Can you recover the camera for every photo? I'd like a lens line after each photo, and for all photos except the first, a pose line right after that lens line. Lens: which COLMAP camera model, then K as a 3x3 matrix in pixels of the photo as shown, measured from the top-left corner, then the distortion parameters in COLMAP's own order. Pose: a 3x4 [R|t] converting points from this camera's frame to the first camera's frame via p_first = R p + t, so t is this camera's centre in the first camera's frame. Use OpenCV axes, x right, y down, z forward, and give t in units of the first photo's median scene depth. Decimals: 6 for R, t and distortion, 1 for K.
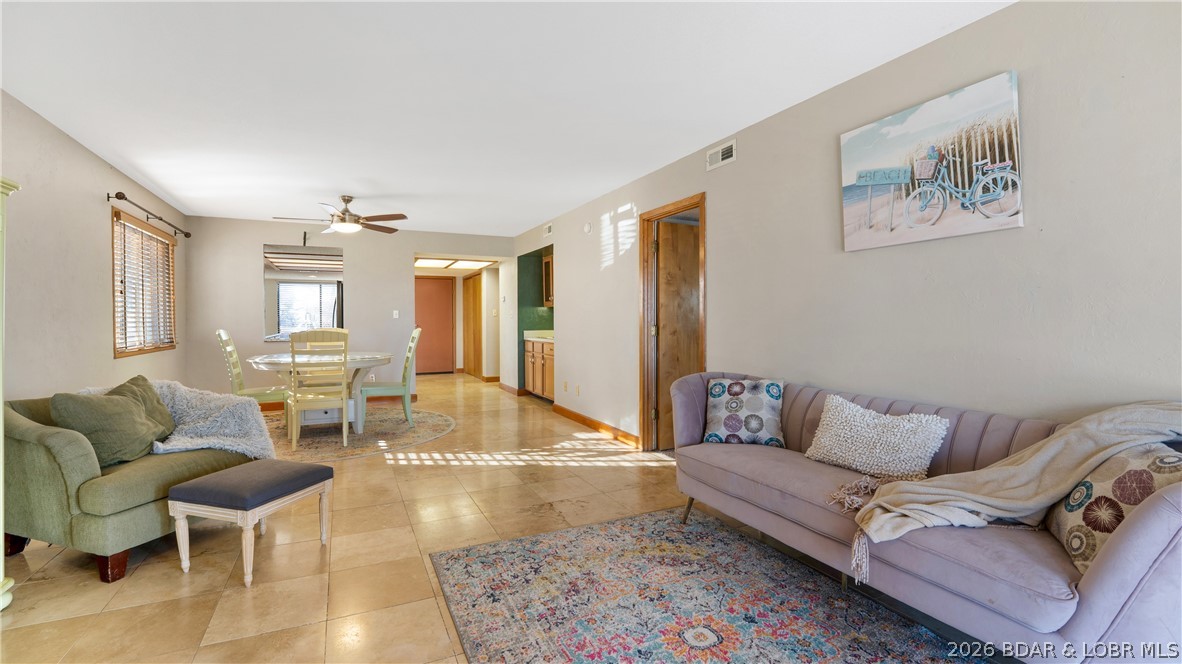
lens RADIAL K [[499.7, 0, 583.8], [0, 499.7, 326.7], [0, 0, 1]] dist [-0.023455, 0.000238]
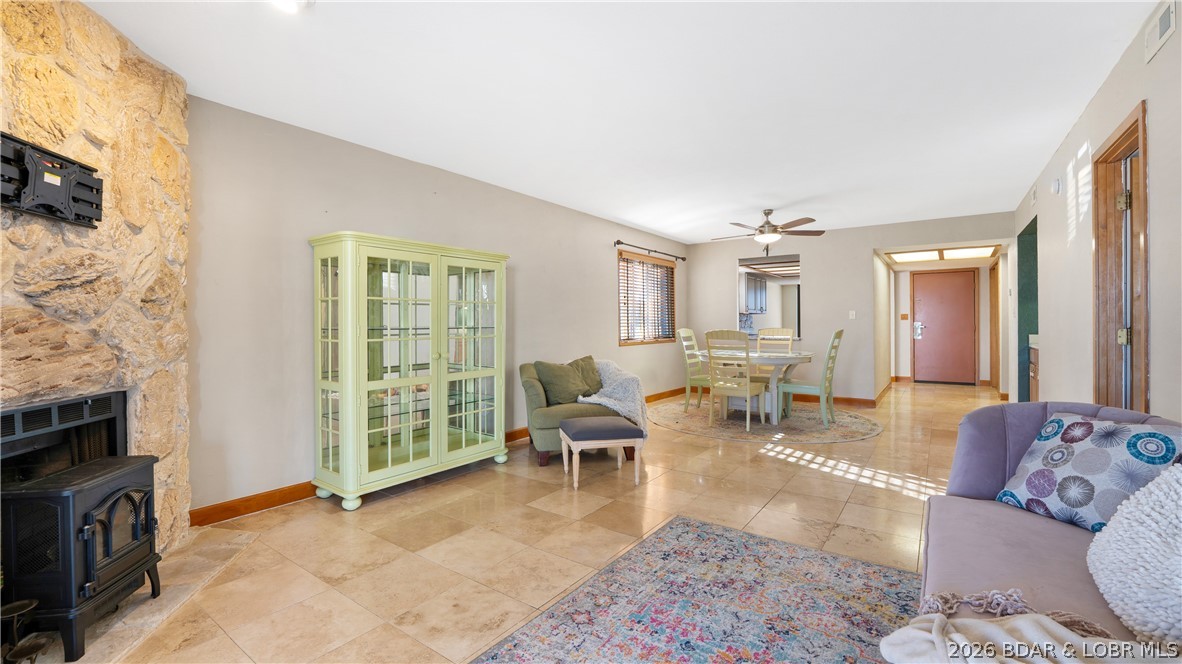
lens RADIAL K [[499.7, 0, 583.8], [0, 499.7, 326.7], [0, 0, 1]] dist [-0.023455, 0.000238]
pose [[0.476581, 0.006147, -0.879109, 0.559822], [-0.007720, 0.999966, 0.002807, -0.001160], [0.879096, 0.005448, 0.476613, 0.193659]]
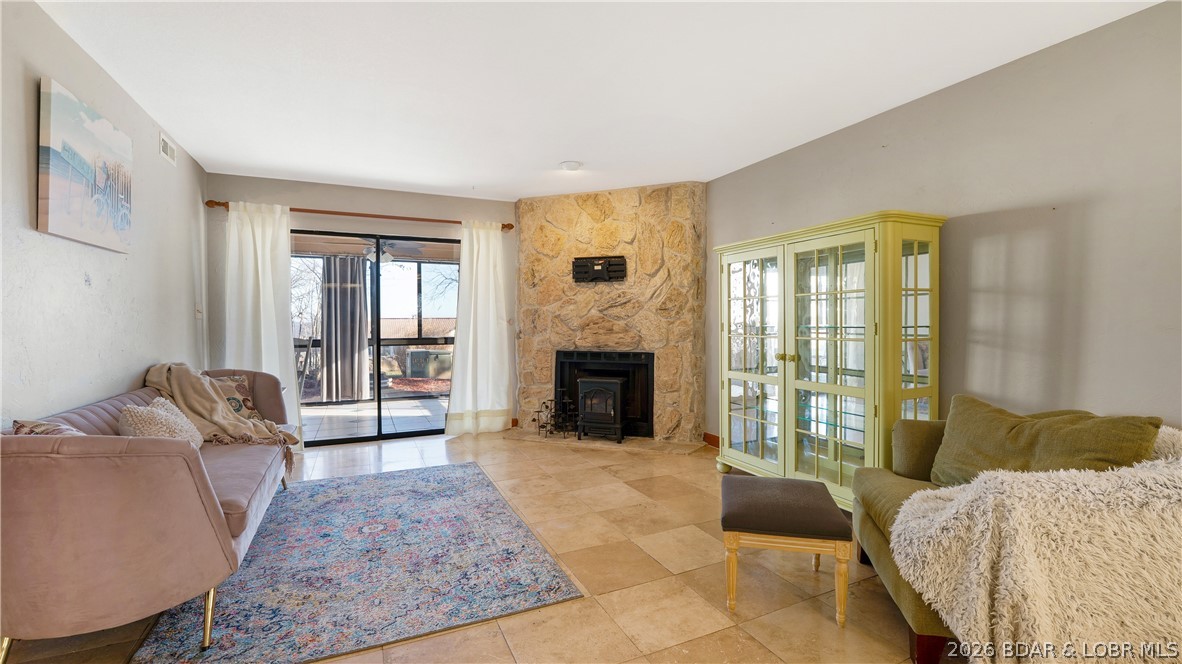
lens RADIAL K [[499.7, 0, 583.8], [0, 499.7, 326.7], [0, 0, 1]] dist [-0.023455, 0.000238]
pose [[-0.999681, 0.004565, 0.024859, -0.293471], [0.005127, 0.999732, 0.022575, -0.017506], [-0.024749, 0.022696, -0.999436, 1.609858]]
